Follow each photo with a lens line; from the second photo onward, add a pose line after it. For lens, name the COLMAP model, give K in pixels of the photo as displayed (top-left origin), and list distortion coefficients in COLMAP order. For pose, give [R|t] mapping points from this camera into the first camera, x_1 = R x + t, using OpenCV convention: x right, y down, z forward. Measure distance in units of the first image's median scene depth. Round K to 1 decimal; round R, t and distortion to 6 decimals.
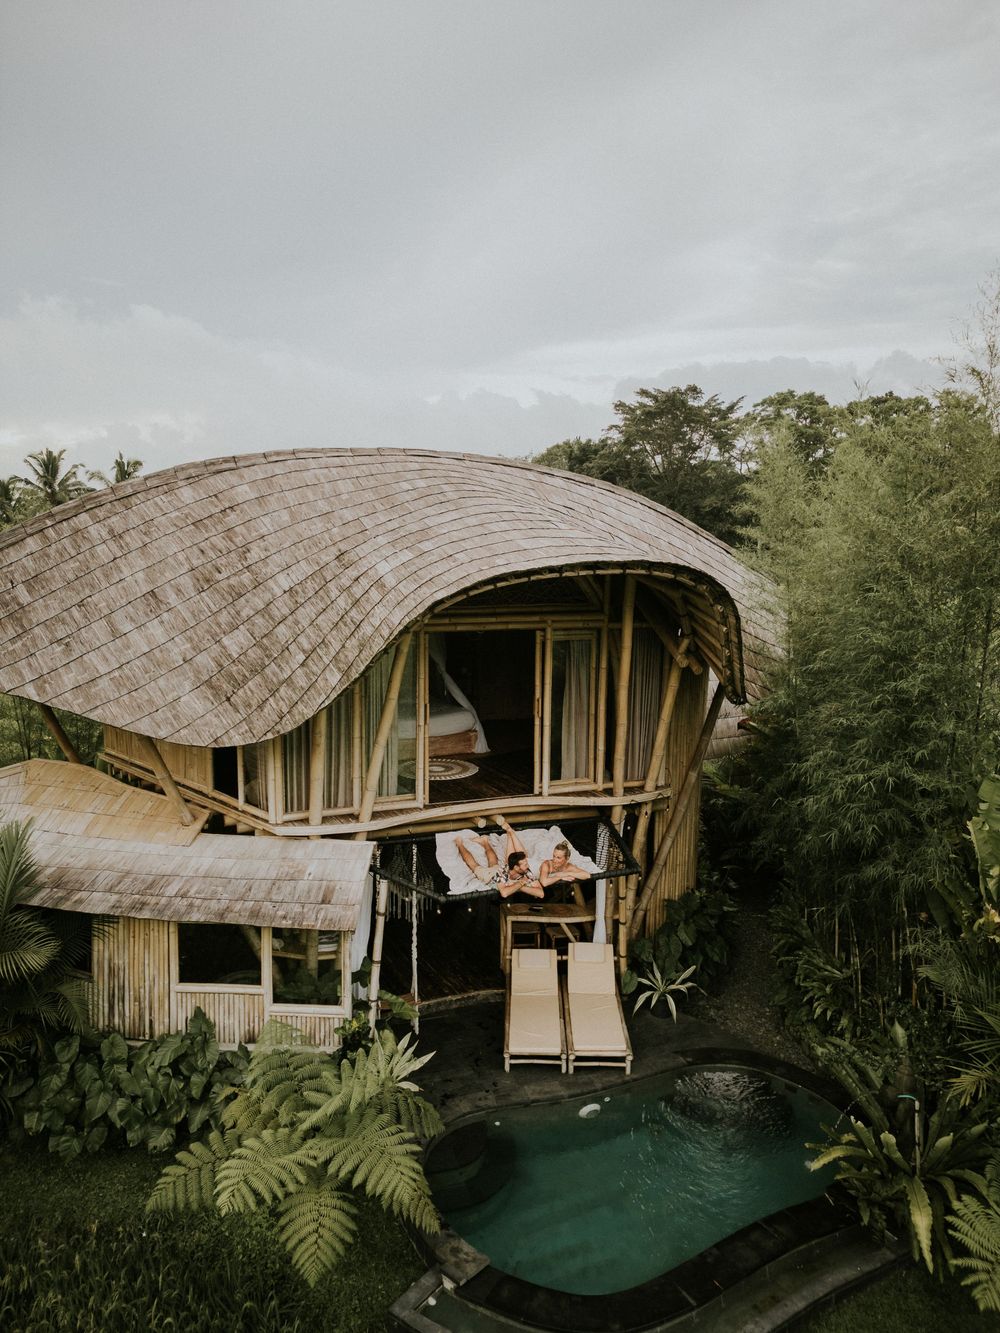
lens RADIAL K [[920.0, 0, 500.0], [0, 920.0, 666.5], [0, 0, 1]] dist [0.042185, -0.006670]
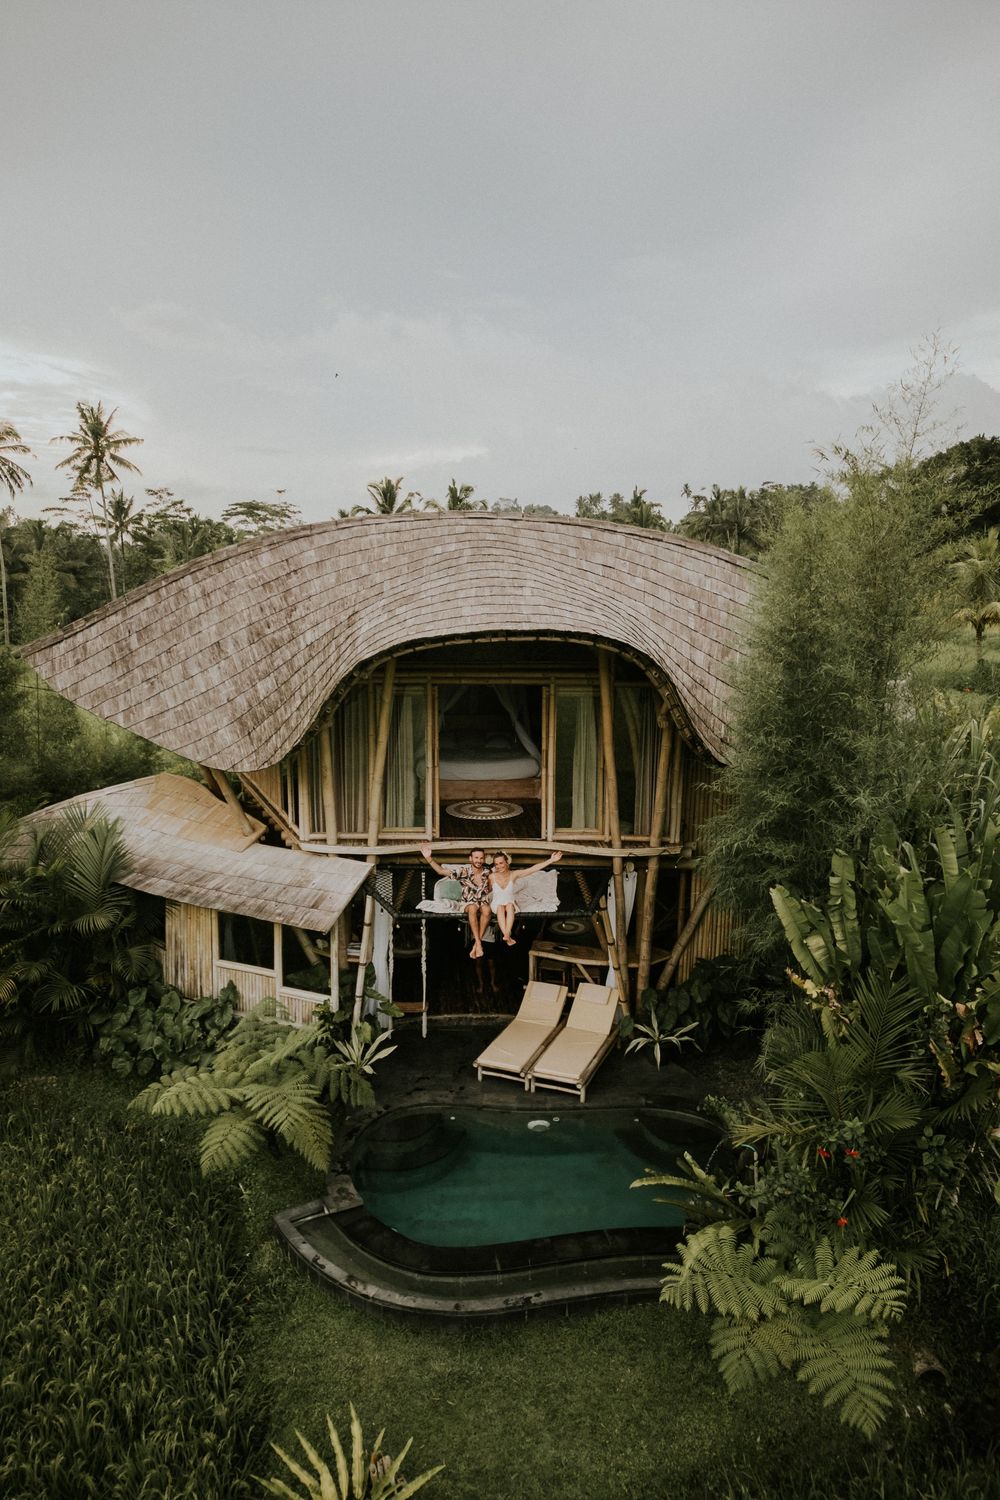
lens RADIAL K [[1021.4, 0, 500.0], [0, 1021.4, 750.0], [0, 0, 1]] dist [0.072567, 0.001168]
pose [[0.935456, 0.061988, -0.347966, 0.445679], [-0.046966, 0.997571, 0.051450, -0.026014], [0.350310, -0.031787, 0.936094, -0.142705]]
